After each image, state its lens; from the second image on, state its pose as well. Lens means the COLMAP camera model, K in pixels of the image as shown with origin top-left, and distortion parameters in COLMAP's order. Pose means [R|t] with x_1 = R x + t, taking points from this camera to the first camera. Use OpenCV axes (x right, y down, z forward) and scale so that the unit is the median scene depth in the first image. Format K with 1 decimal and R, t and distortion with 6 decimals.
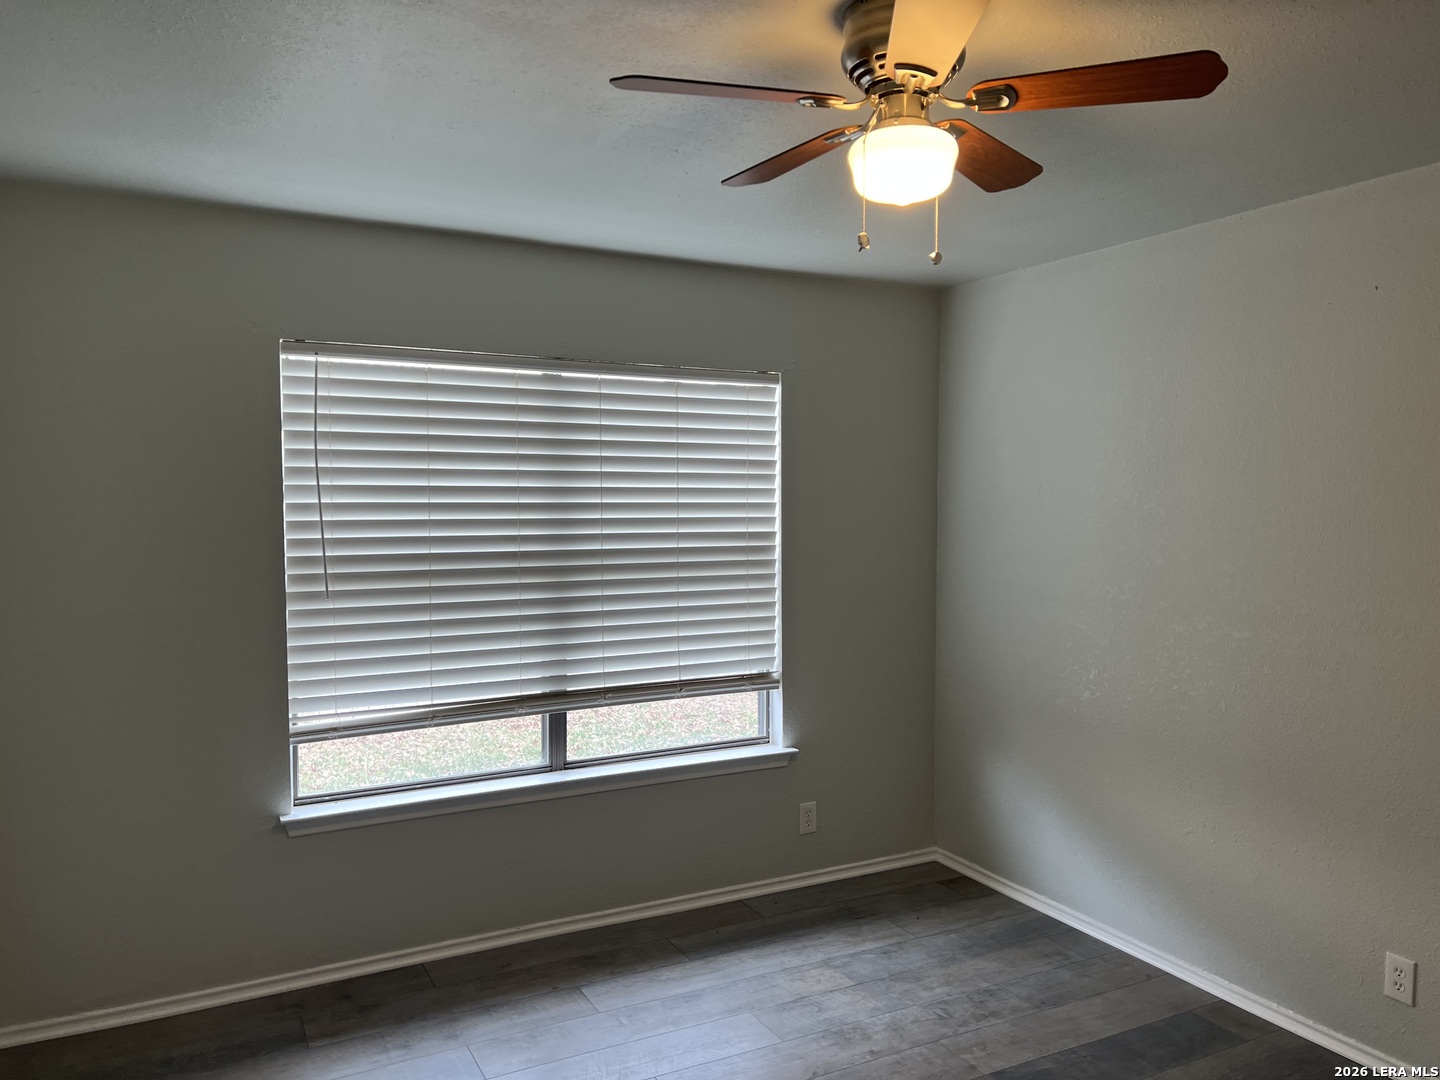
lens RADIAL K [[1083.0, 0, 719.5], [0, 1083.0, 540.4], [0, 0, 1]] dist [0.000516, 0.000021]
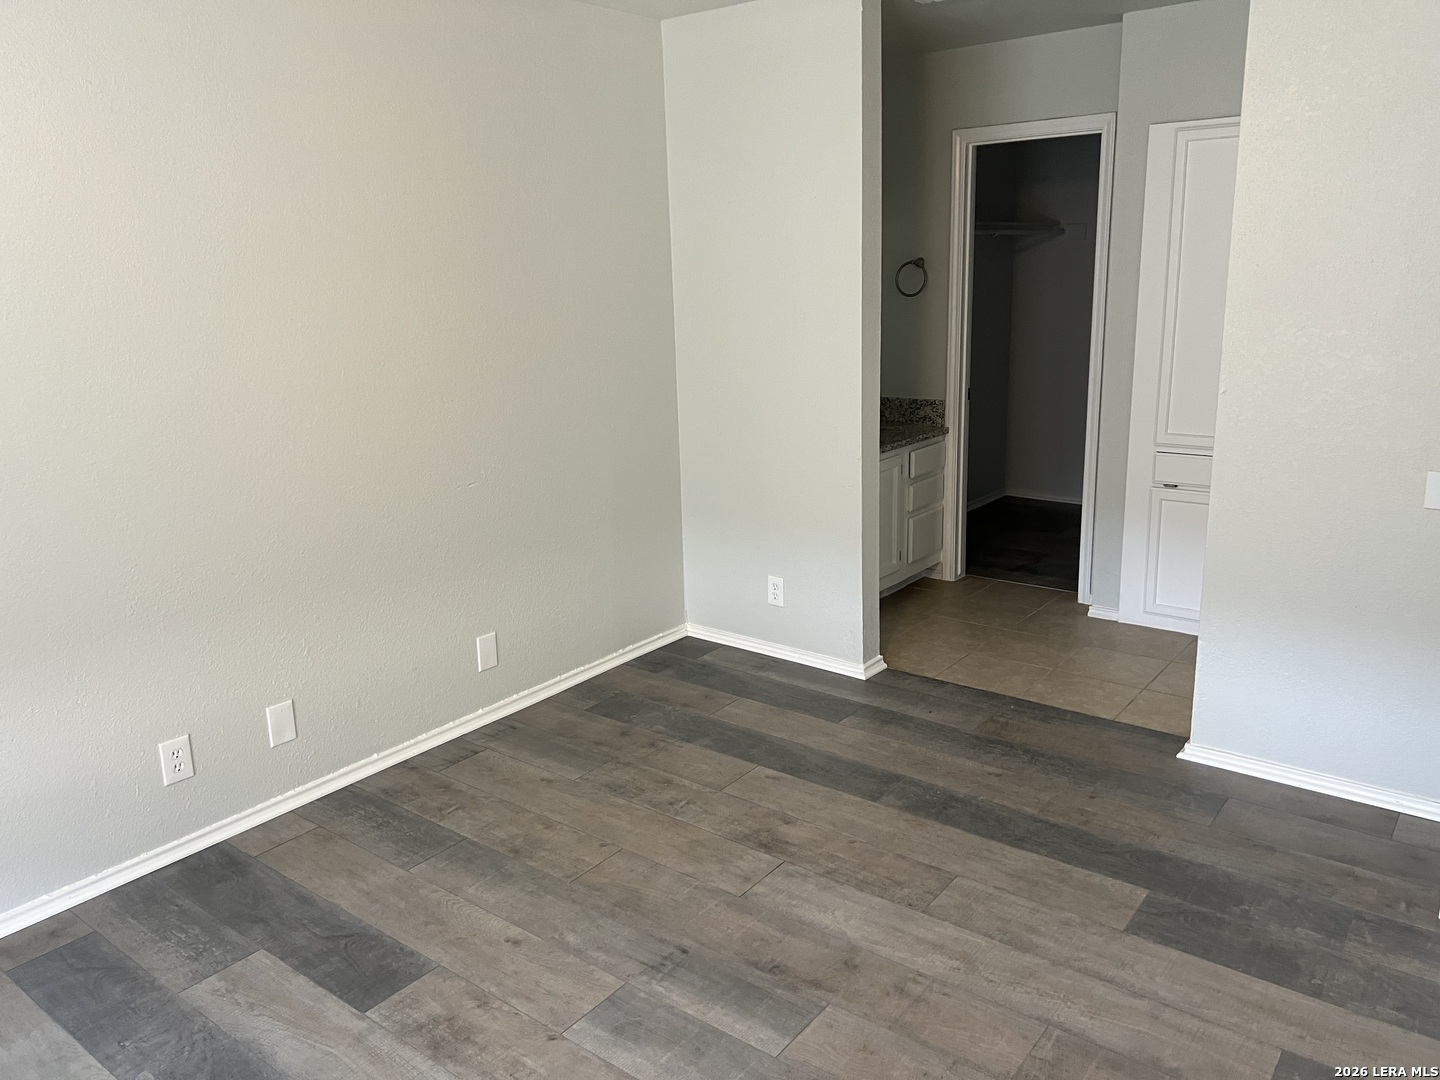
lens RADIAL K [[1083.0, 0, 720.1], [0, 1083.0, 537.8], [0, 0, 1]] dist [0.000516, 0.000021]
pose [[-0.403528, -0.219286, 0.888301, -0.397014], [0.071146, 0.960396, 0.269403, -0.029097], [-0.912197, 0.171910, -0.371945, 0.811489]]
